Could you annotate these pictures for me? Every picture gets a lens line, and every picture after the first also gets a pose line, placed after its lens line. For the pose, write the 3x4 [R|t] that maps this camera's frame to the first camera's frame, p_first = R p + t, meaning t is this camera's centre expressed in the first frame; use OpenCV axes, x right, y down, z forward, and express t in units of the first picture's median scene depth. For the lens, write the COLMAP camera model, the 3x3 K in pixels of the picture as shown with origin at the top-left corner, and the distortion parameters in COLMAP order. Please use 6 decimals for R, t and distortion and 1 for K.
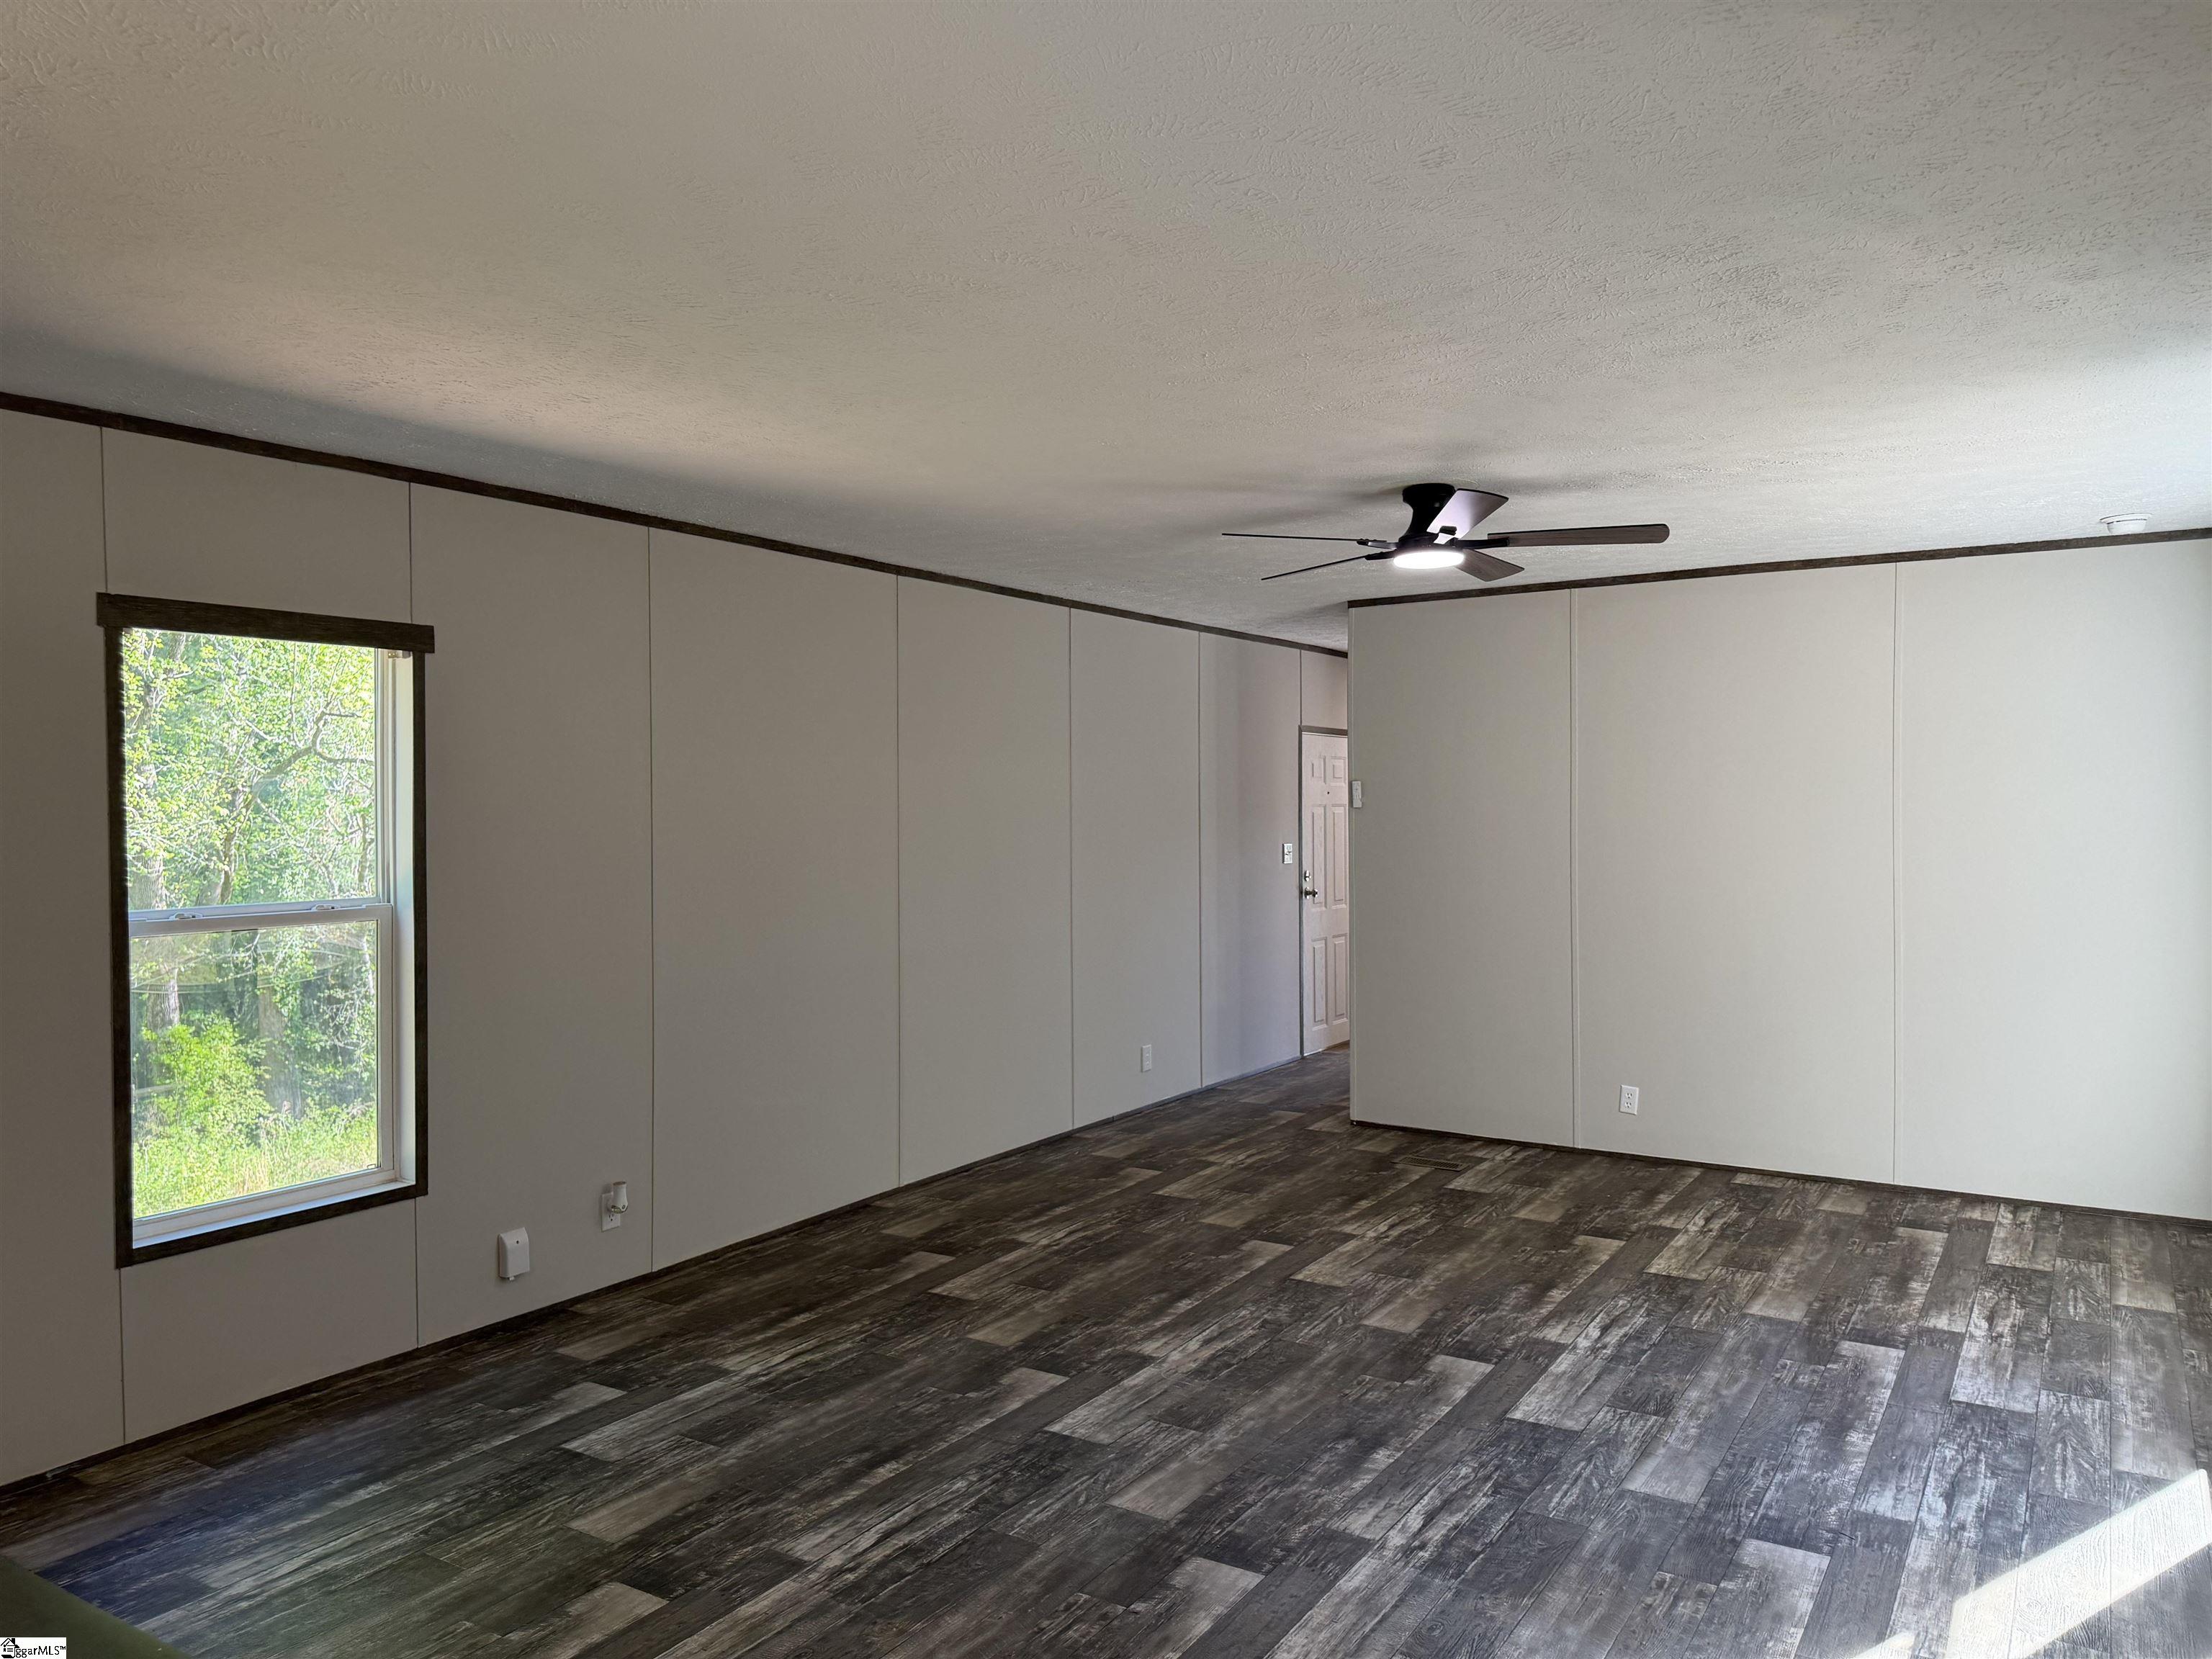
lens RADIAL K [[1600.7, 0, 1065.6], [0, 1600.7, 818.0], [0, 0, 1]] dist [0.042998, -0.049664]
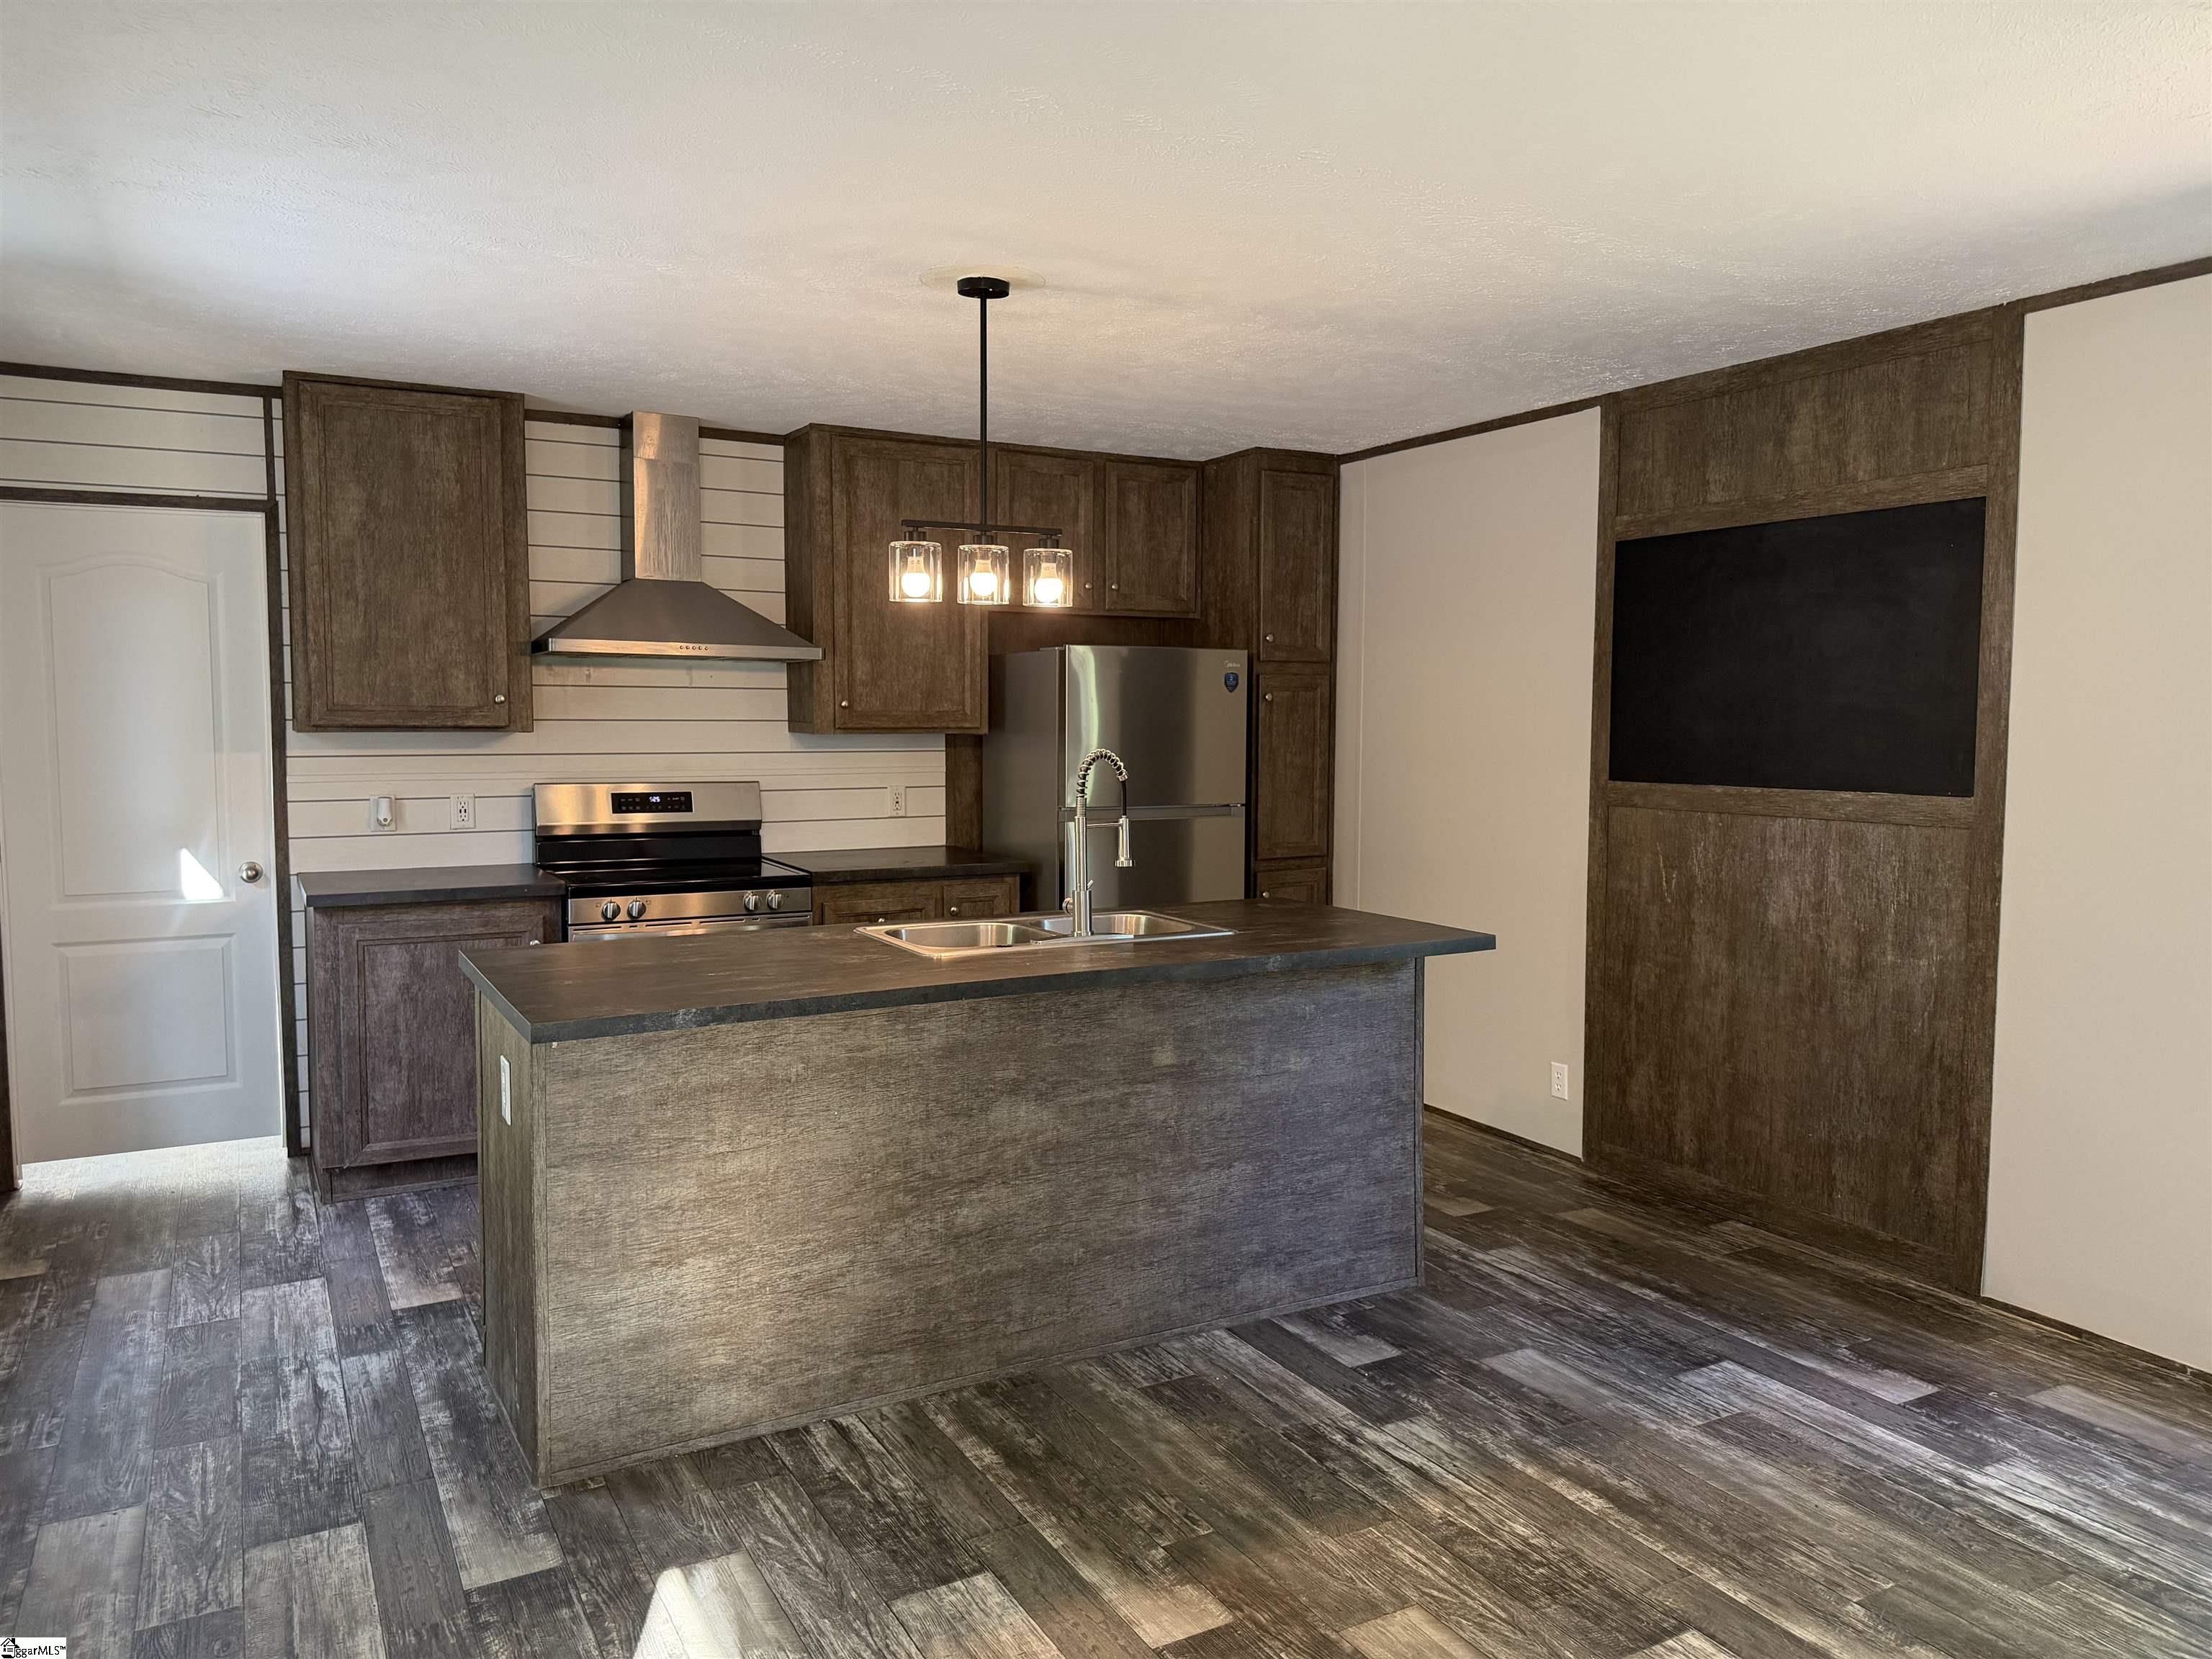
lens RADIAL K [[1600.7, 0, 1110.6], [0, 1600.7, 837.9], [0, 0, 1]] dist [0.042998, -0.049664]
pose [[-0.476034, 0.069051, -0.876712, 0.569998], [-0.020229, 0.995789, 0.089413, -0.002965], [0.879194, 0.060299, -0.472633, 0.922402]]
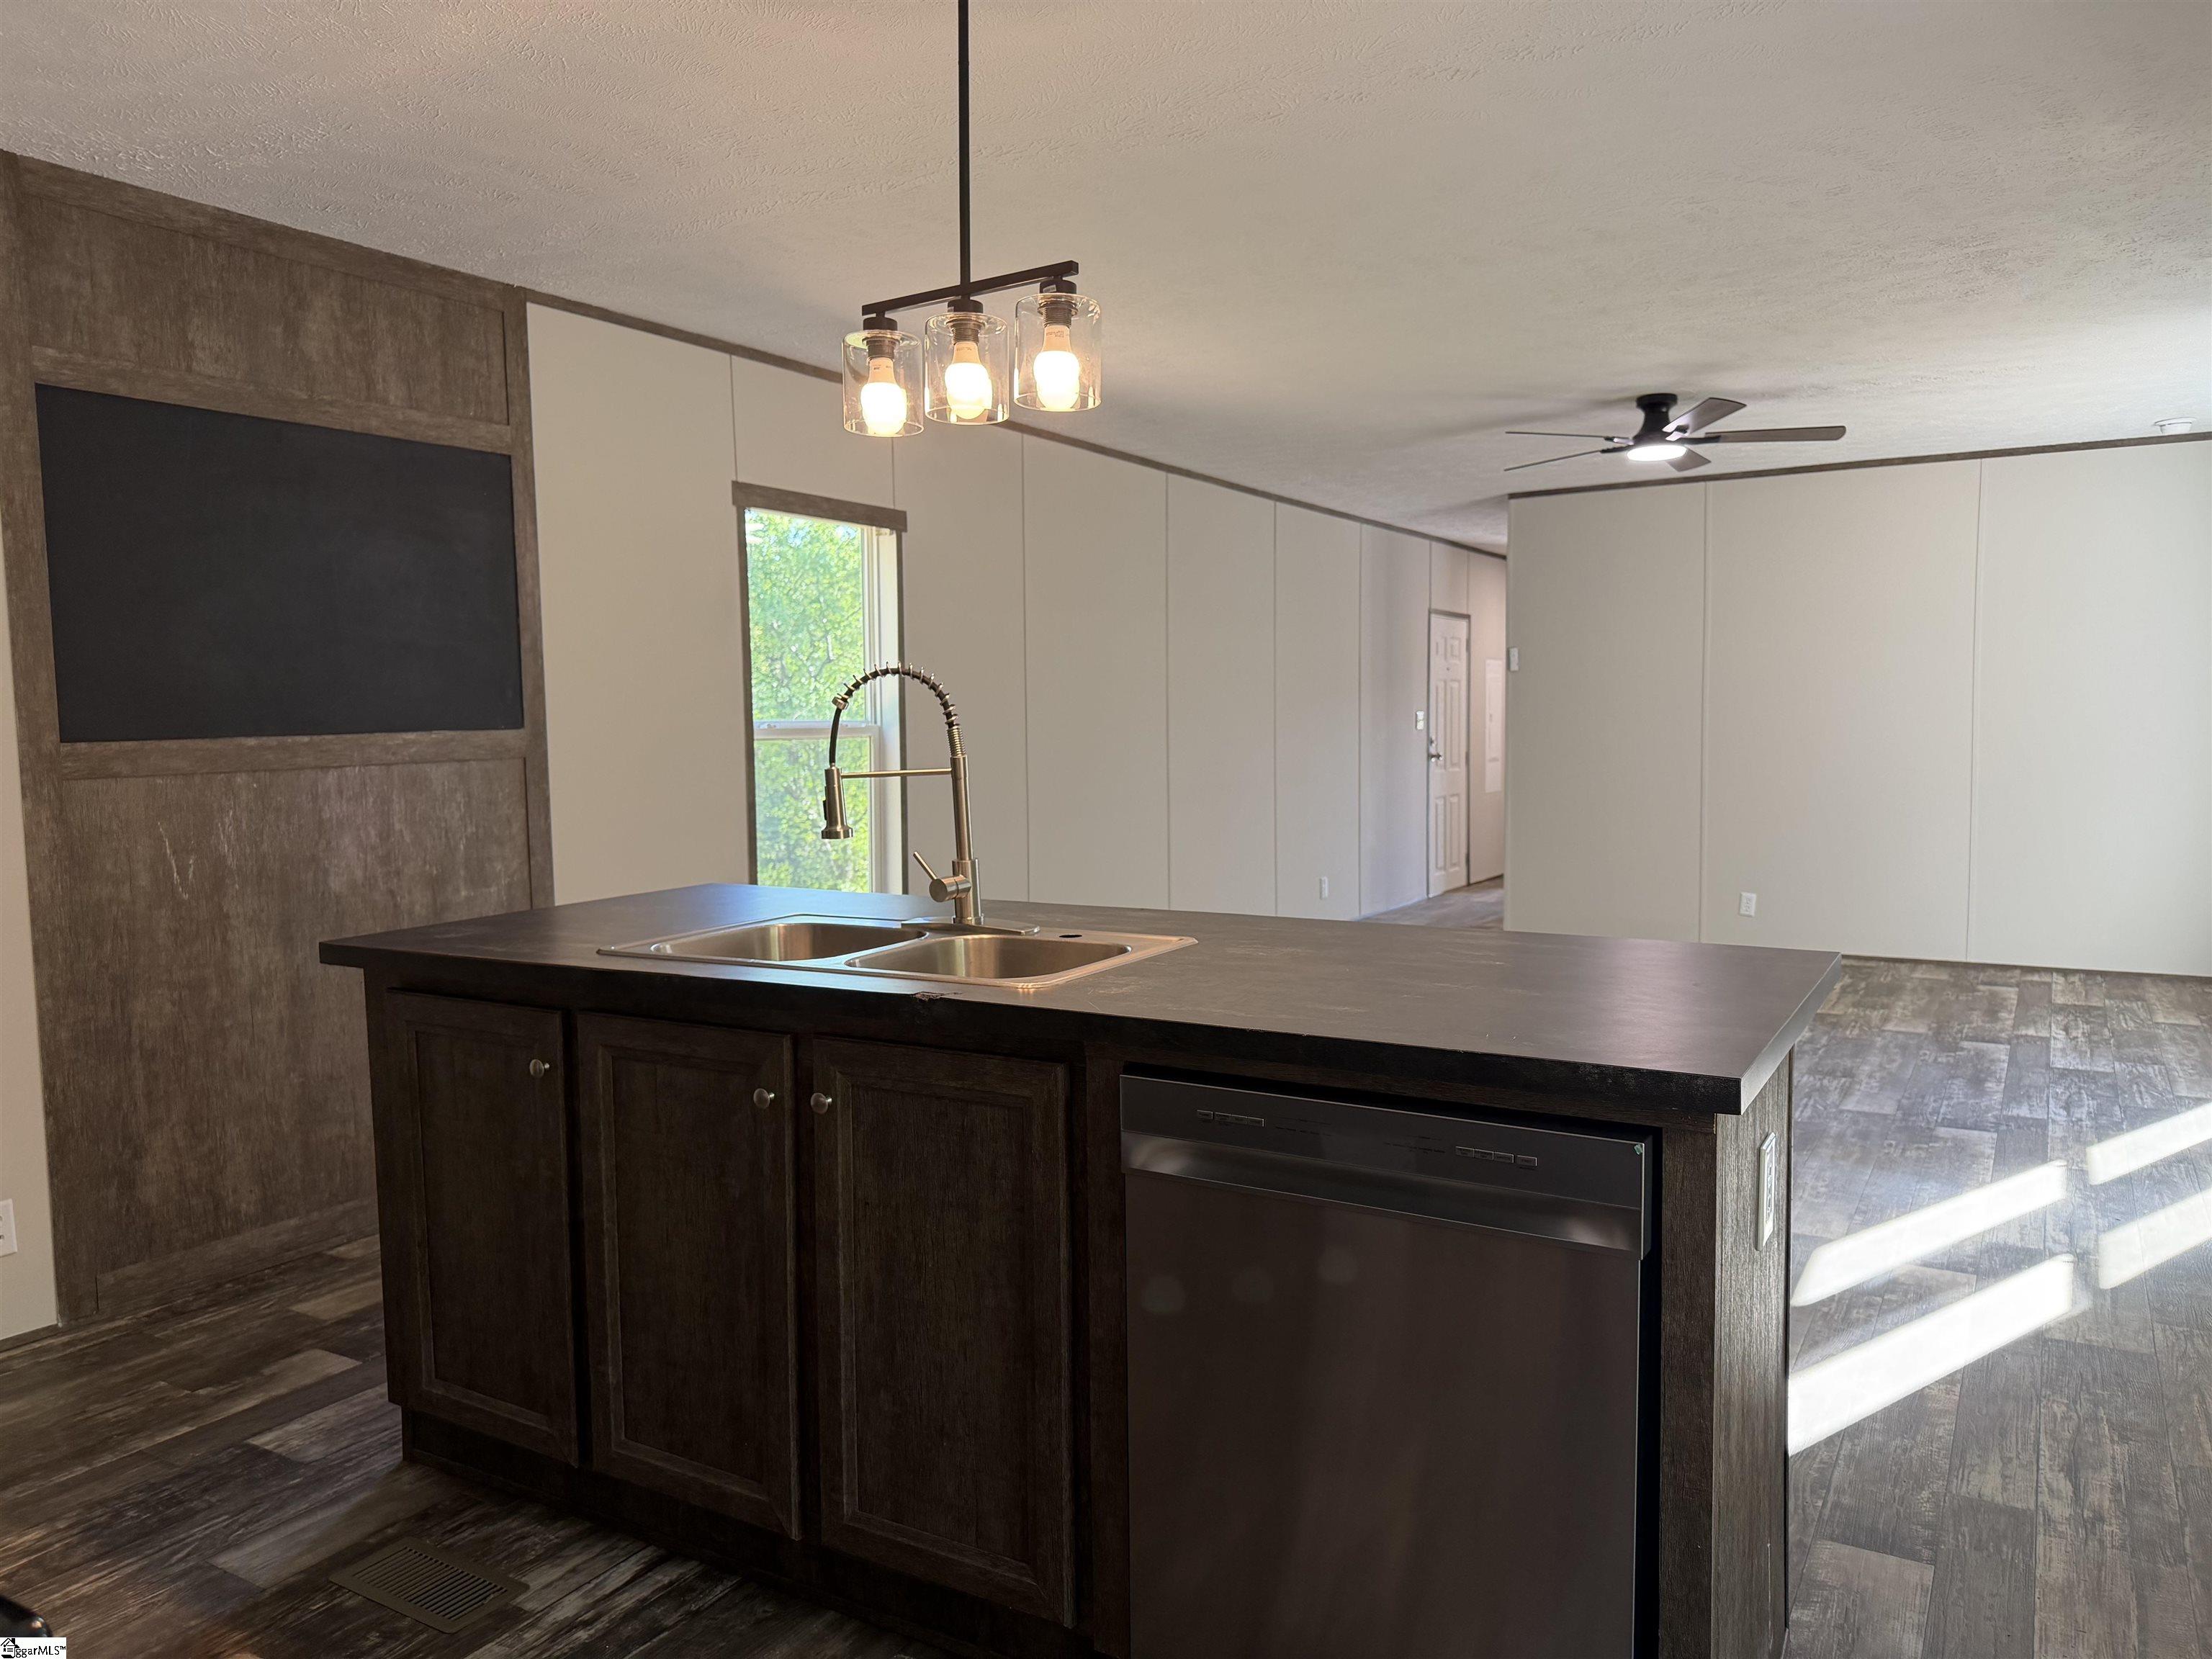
lens RADIAL K [[1600.7, 0, 1095.3], [0, 1600.7, 828.1], [0, 0, 1]] dist [0.042998, -0.049664]
pose [[0.999387, -0.009997, 0.033553, -0.289027], [0.007948, 0.998126, 0.060668, 0.060412], [-0.034097, -0.060364, 0.997594, -0.311935]]
